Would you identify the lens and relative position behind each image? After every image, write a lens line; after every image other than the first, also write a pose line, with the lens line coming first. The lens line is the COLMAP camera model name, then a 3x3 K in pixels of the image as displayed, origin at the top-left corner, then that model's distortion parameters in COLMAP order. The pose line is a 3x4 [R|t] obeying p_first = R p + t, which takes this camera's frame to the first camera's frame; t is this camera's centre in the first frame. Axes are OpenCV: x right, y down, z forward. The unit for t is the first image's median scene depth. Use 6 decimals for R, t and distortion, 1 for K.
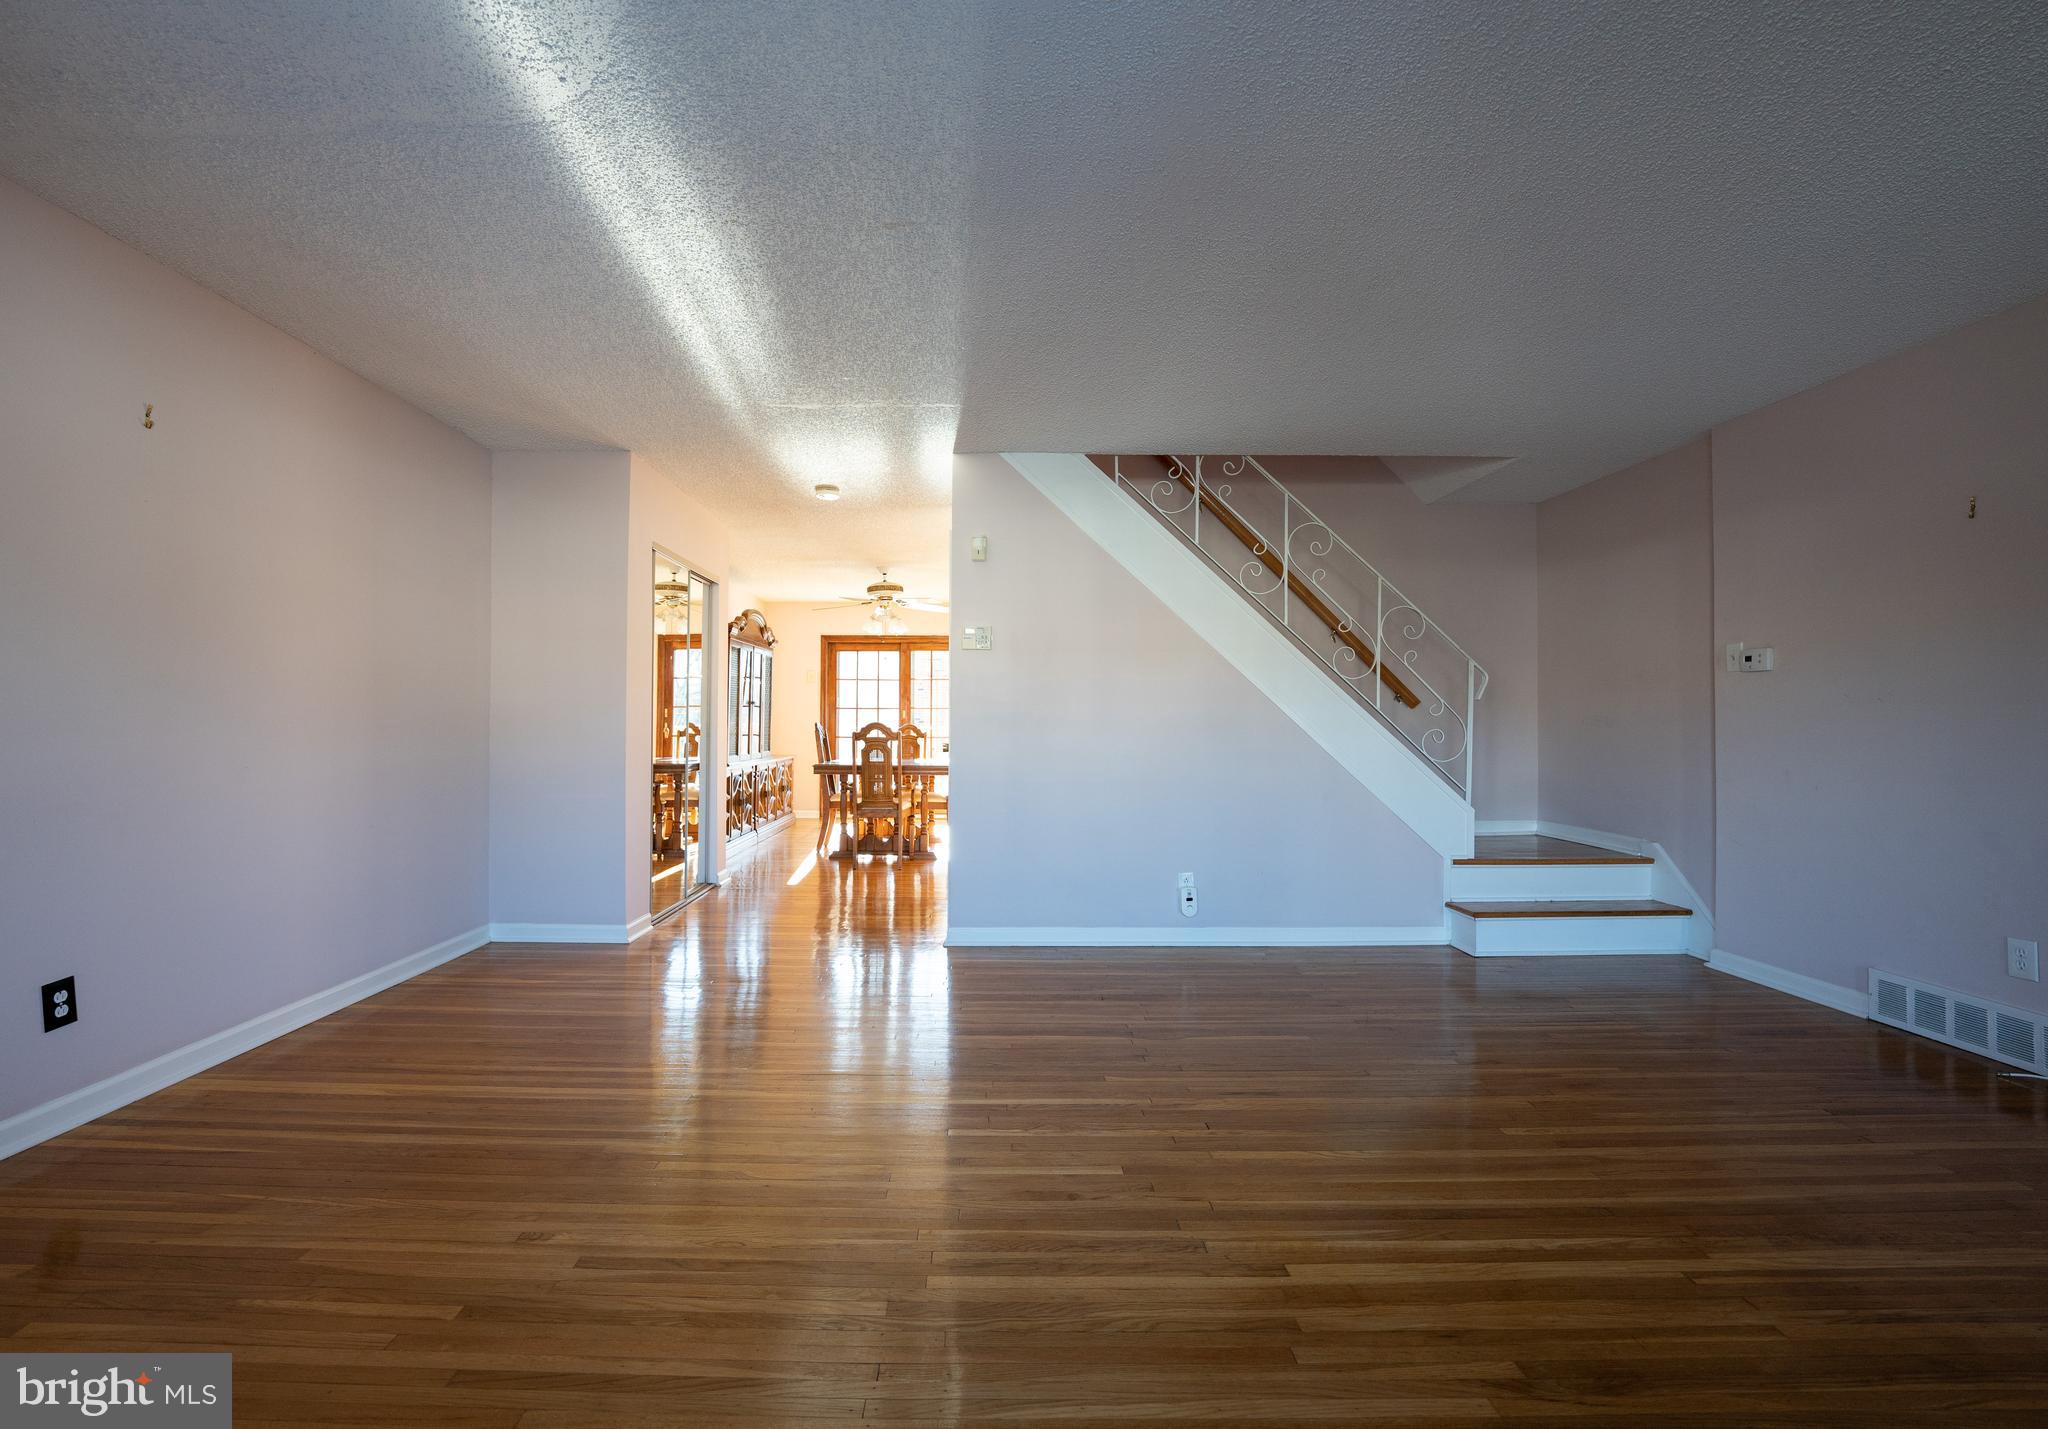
lens RADIAL K [[884.3, 0, 970.6], [0, 884.3, 709.3], [0, 0, 1]] dist [-0.023147, 0.000405]
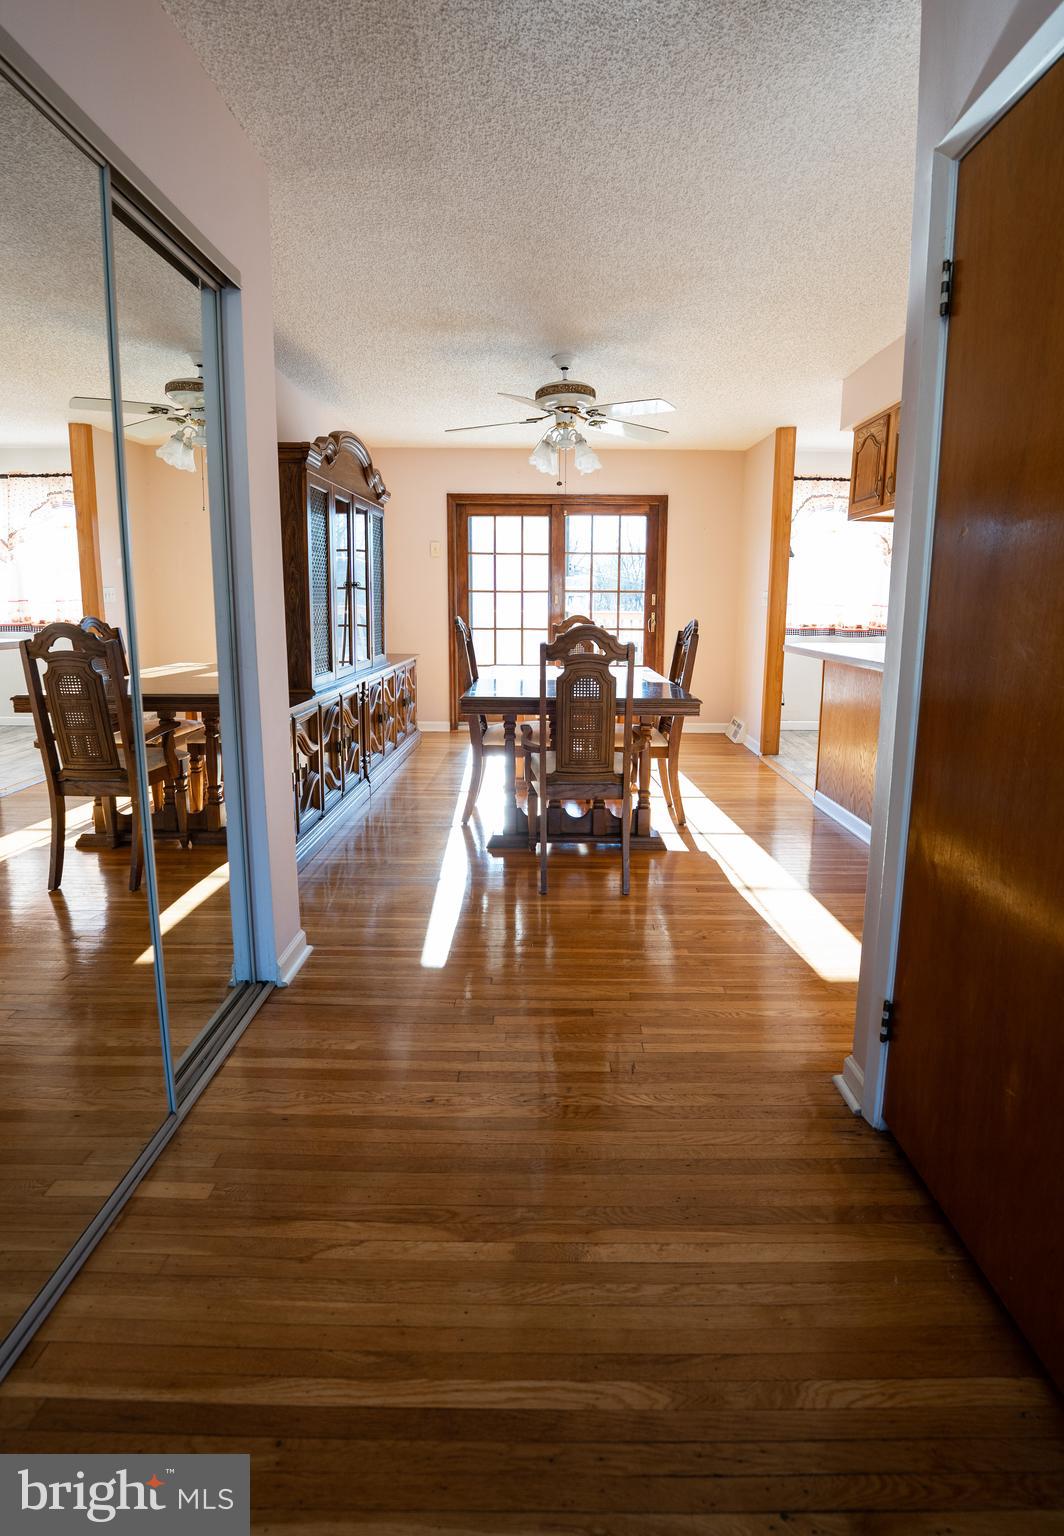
lens RADIAL K [[686.3, 0, 550.6], [0, 686.3, 697.6], [0, 0, 1]] dist [-0.025203, 0.001067]
pose [[0.999941, 0.000426, 0.010833, -0.200614], [-0.002130, 0.987467, 0.157812, -0.009025], [-0.010630, -0.157826, 0.987410, 0.907402]]
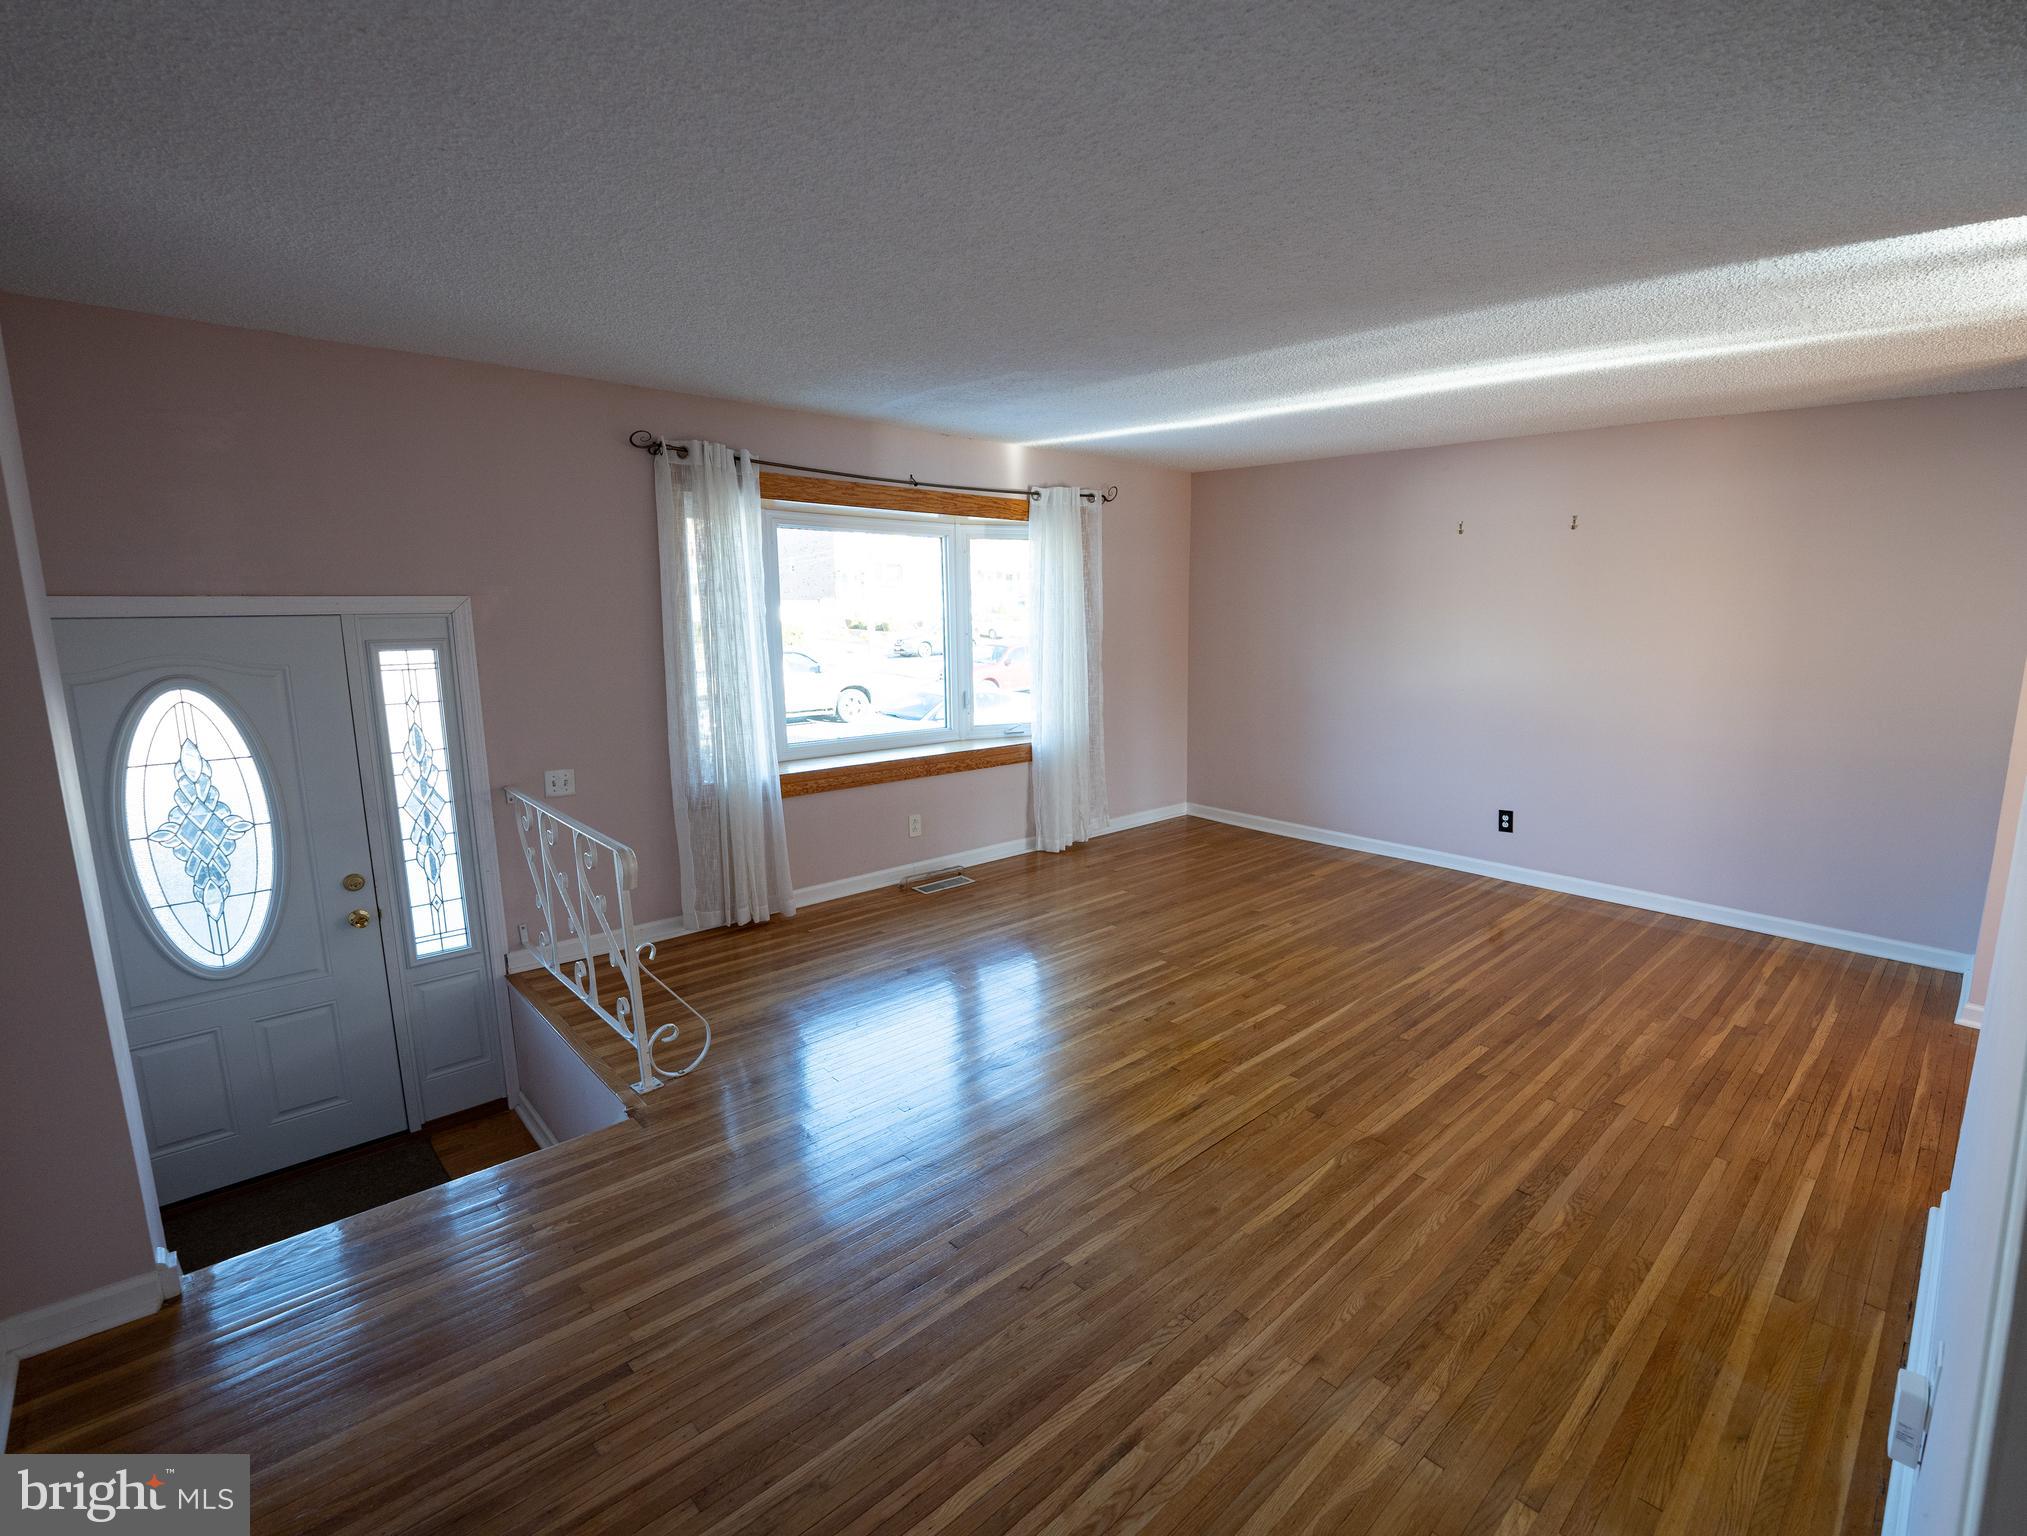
lens RADIAL K [[938.5, 0, 1111.3], [0, 938.5, 771.3], [0, 0, 1]] dist [-0.024353, -0.000334]
pose [[-0.688295, 0.120163, -0.715409, 0.682907], [0.001461, 0.986413, 0.164277, -0.088824], [0.725429, 0.112025, -0.679119, 0.991597]]
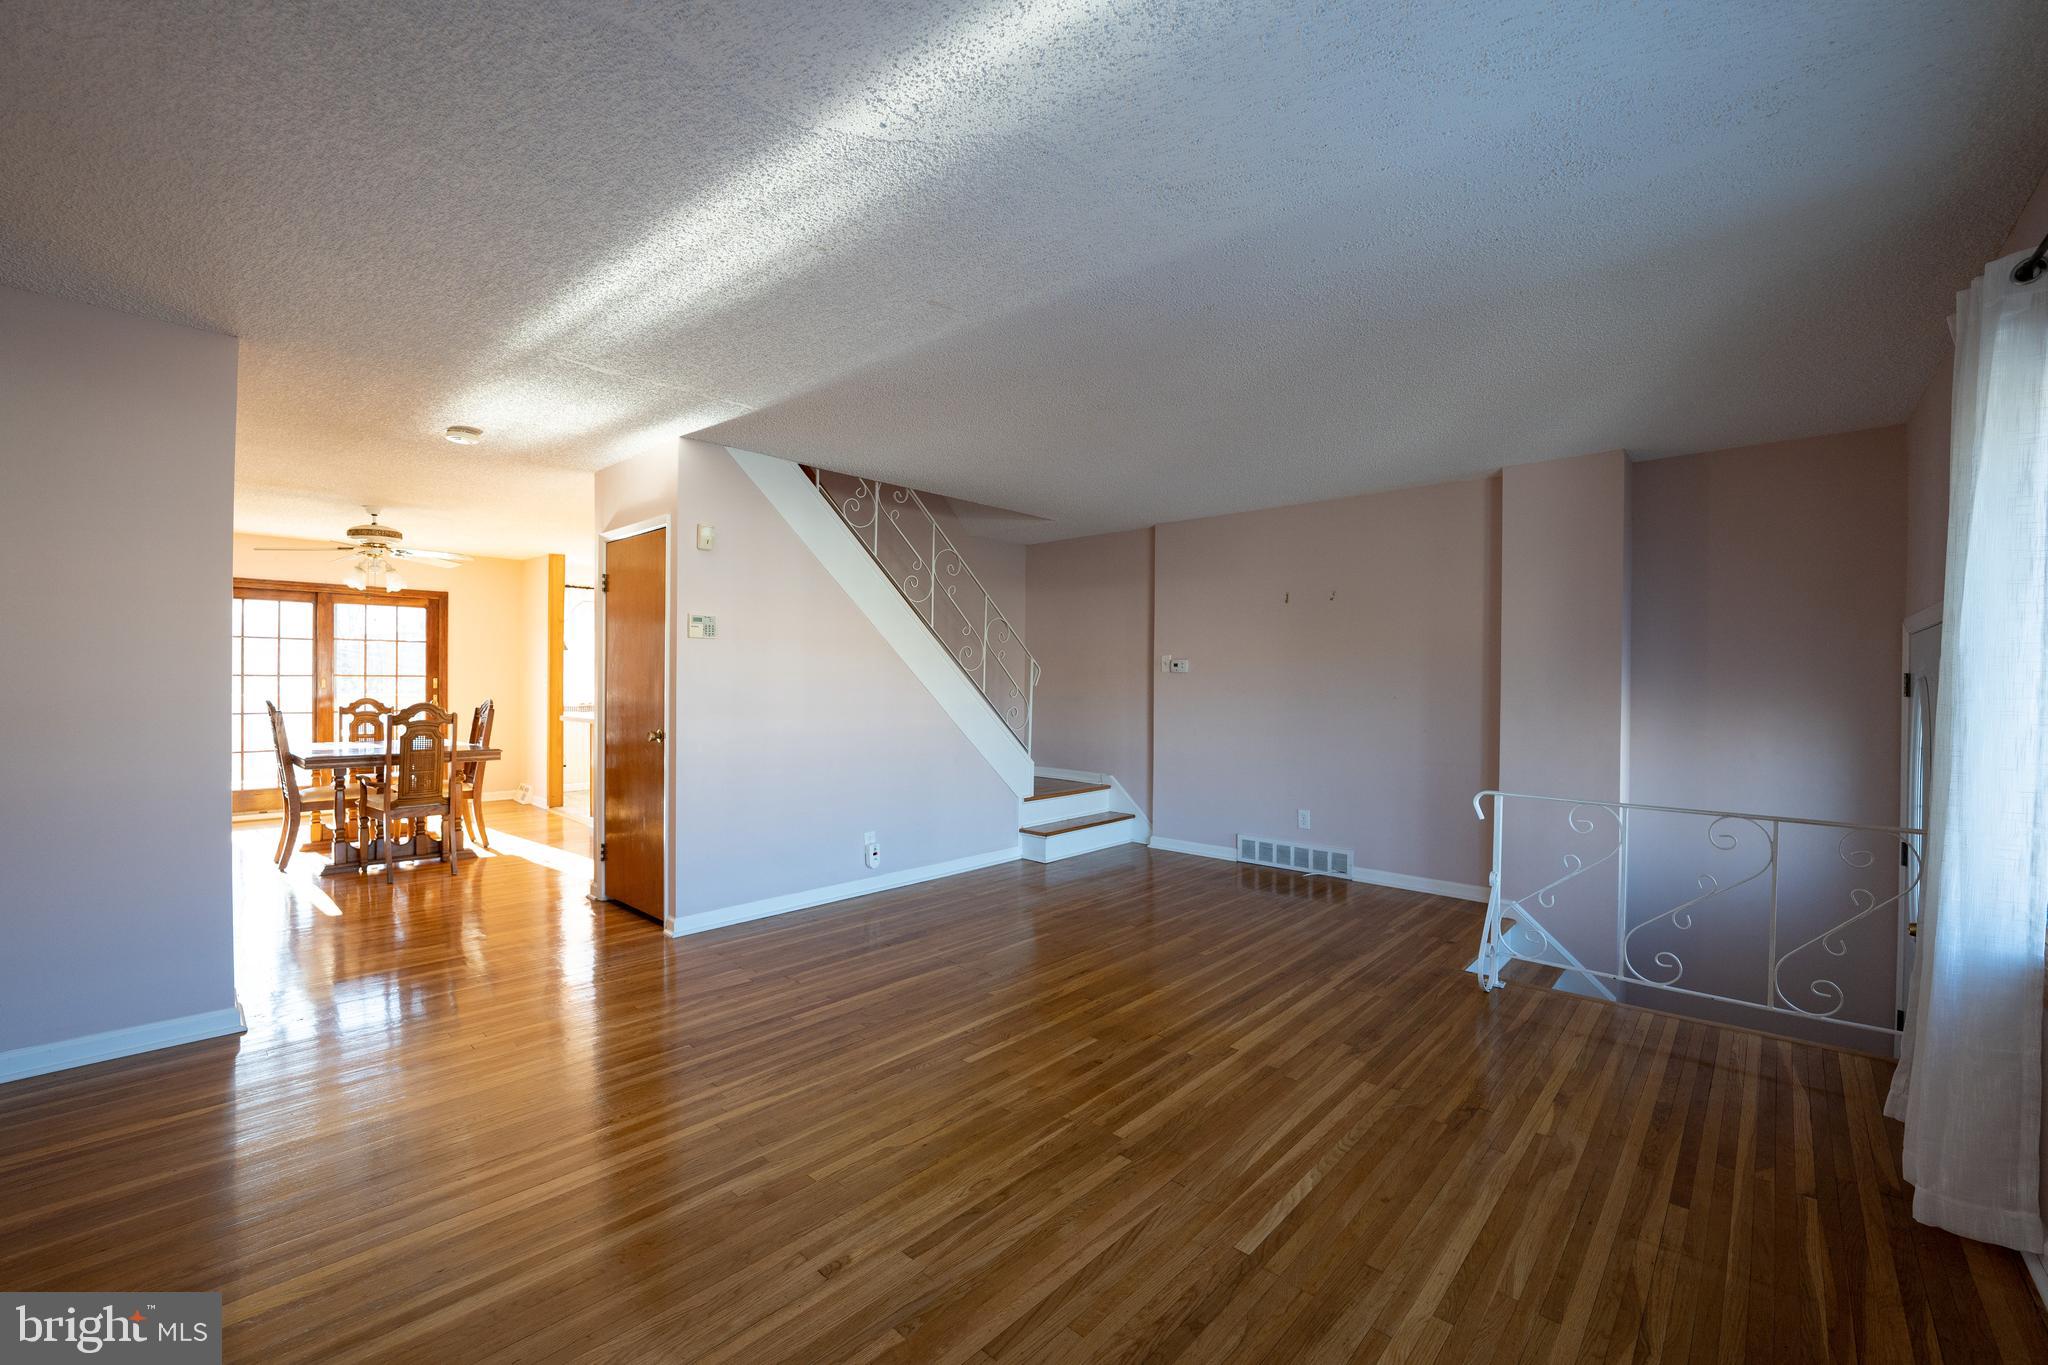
lens RADIAL K [[837.7, 0, 1024.0], [0, 837.7, 682.5], [0, 0, 1]] dist [-0.024568, 0.000035]
pose [[0.673051, -0.000819, 0.739596, -0.457133], [-0.016383, 0.999738, 0.016015, -0.039056], [-0.739415, -0.022895, 0.672861, 0.090018]]
